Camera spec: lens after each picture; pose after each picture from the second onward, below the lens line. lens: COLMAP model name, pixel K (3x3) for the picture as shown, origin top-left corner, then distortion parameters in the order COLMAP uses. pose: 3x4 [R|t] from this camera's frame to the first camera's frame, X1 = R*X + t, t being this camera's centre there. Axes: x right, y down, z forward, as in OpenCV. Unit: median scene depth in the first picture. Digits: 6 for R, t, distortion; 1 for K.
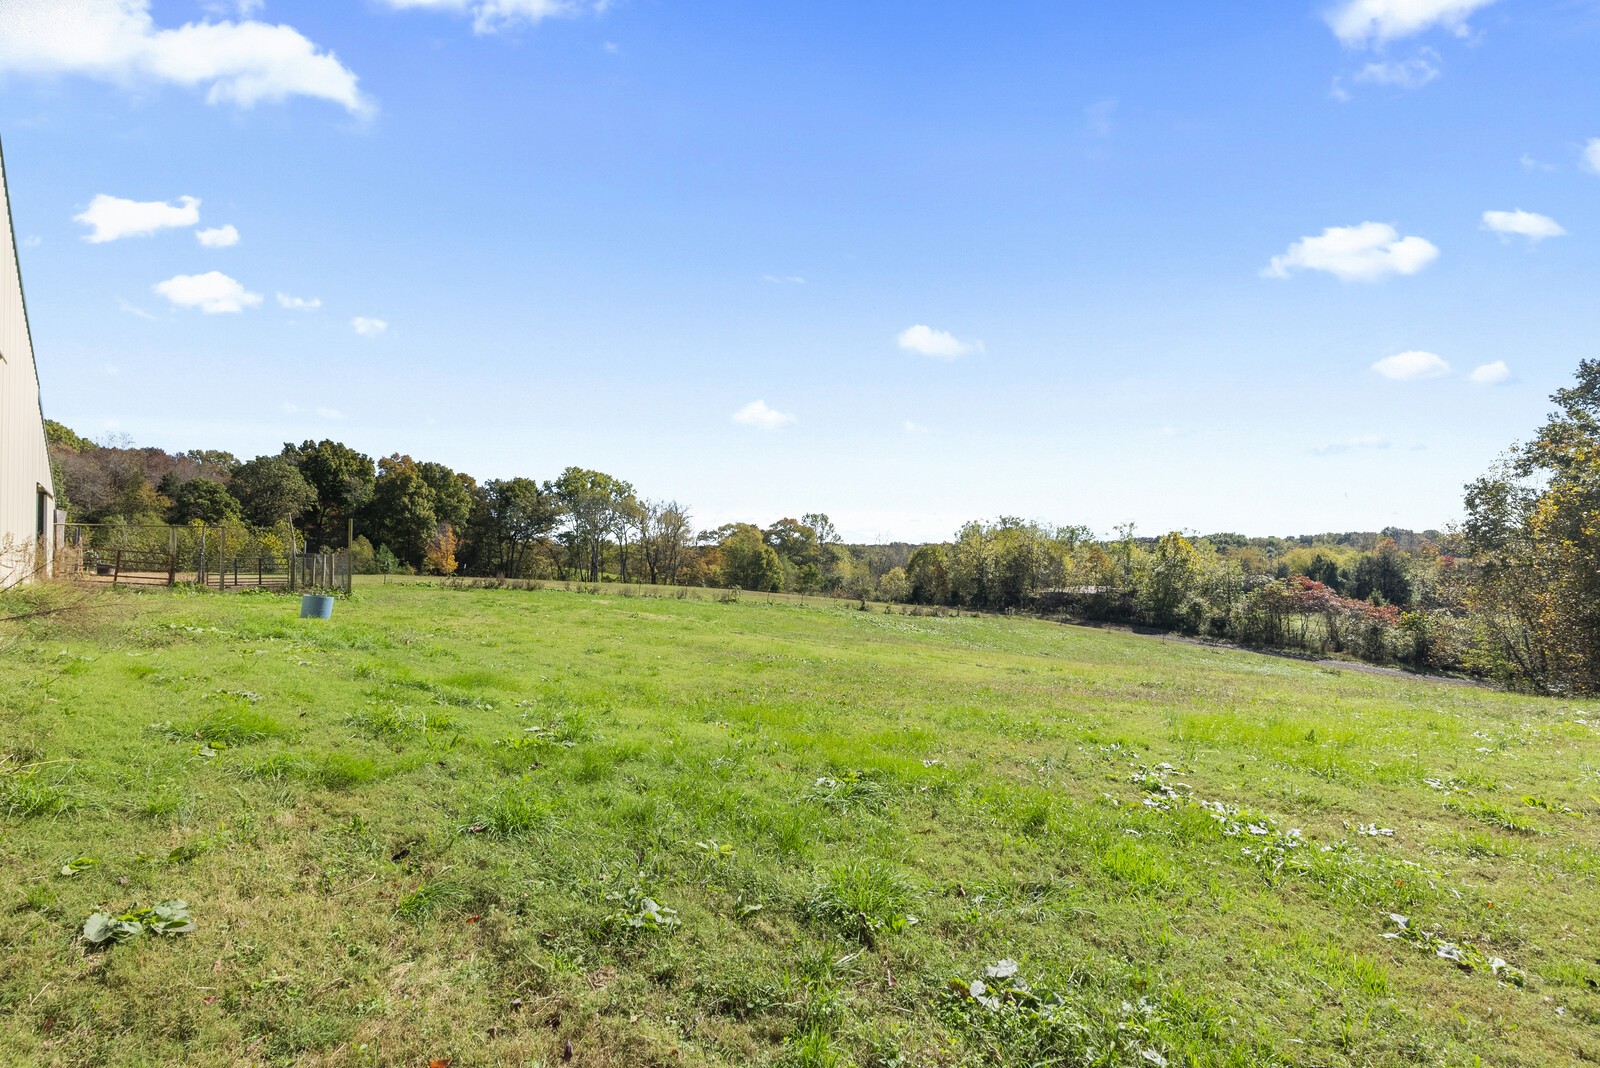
lens RADIAL K [[837.7, 0, 800.0], [0, 837.7, 534.0], [0, 0, 1]] dist [0.001104, 0.000447]
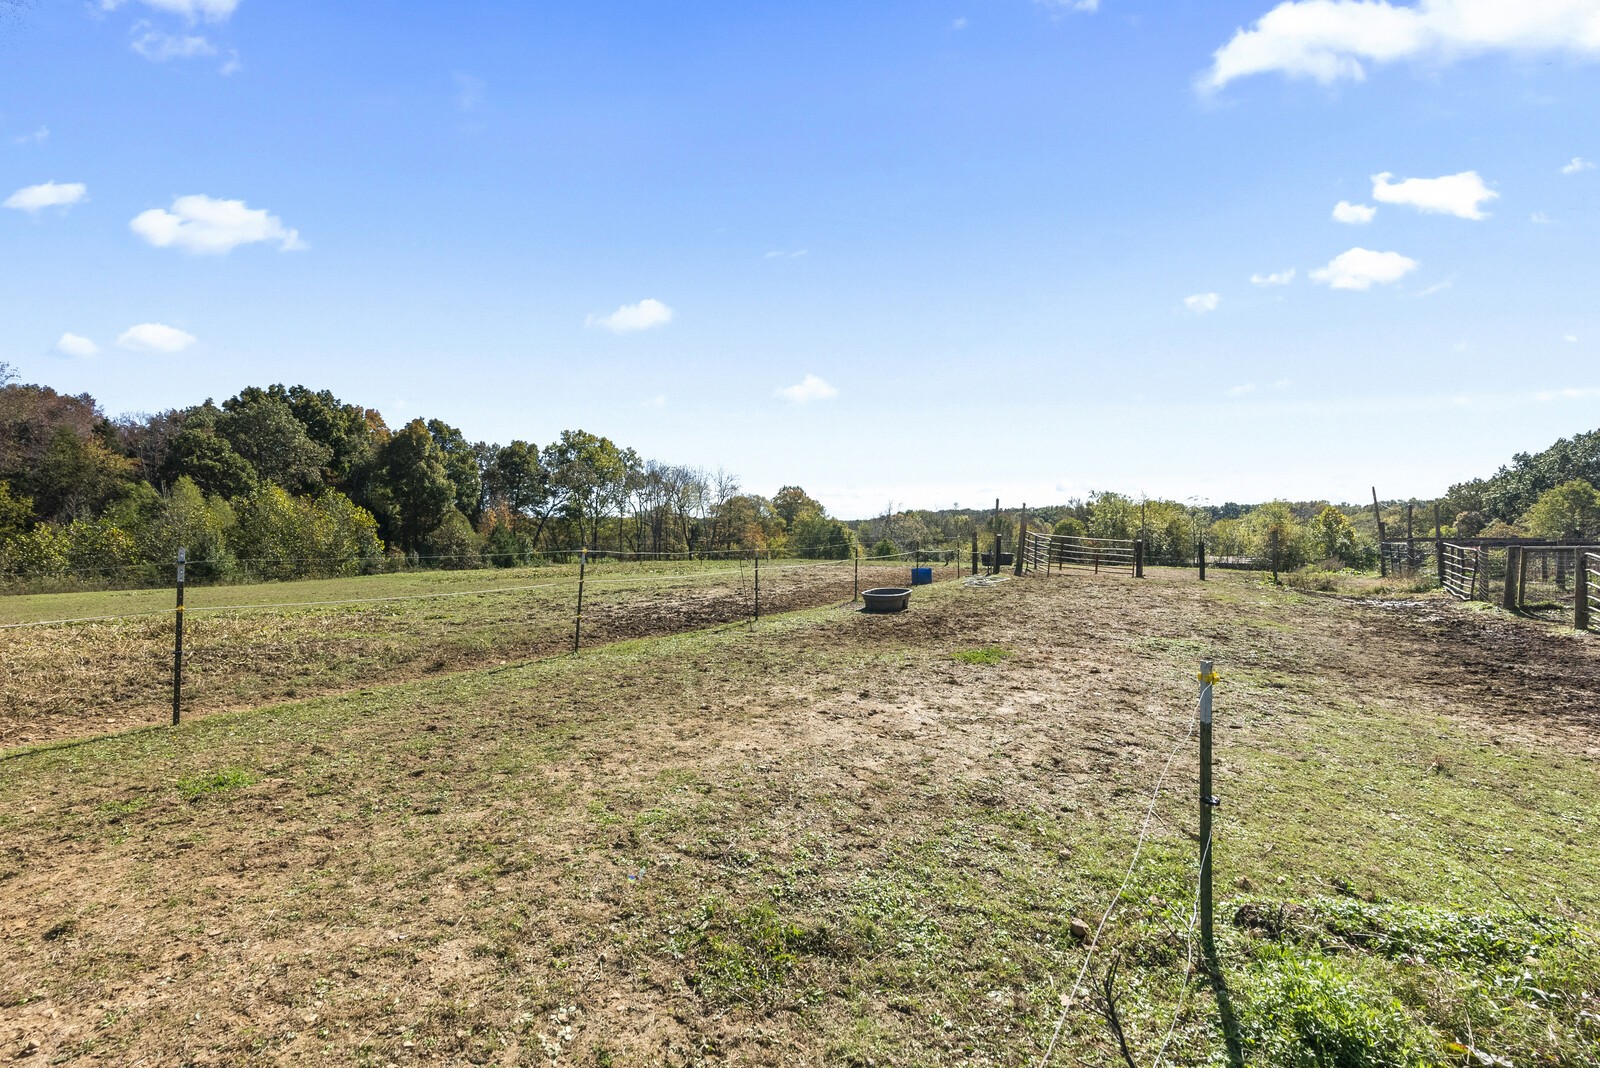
lens RADIAL K [[837.7, 0, 800.0], [0, 837.7, 534.0], [0, 0, 1]] dist [0.001104, 0.000447]
pose [[0.948497, -0.013279, 0.316507, -0.338942], [0.001565, 0.999305, 0.037236, -0.003265], [-0.316782, -0.034823, 0.947859, 0.101073]]
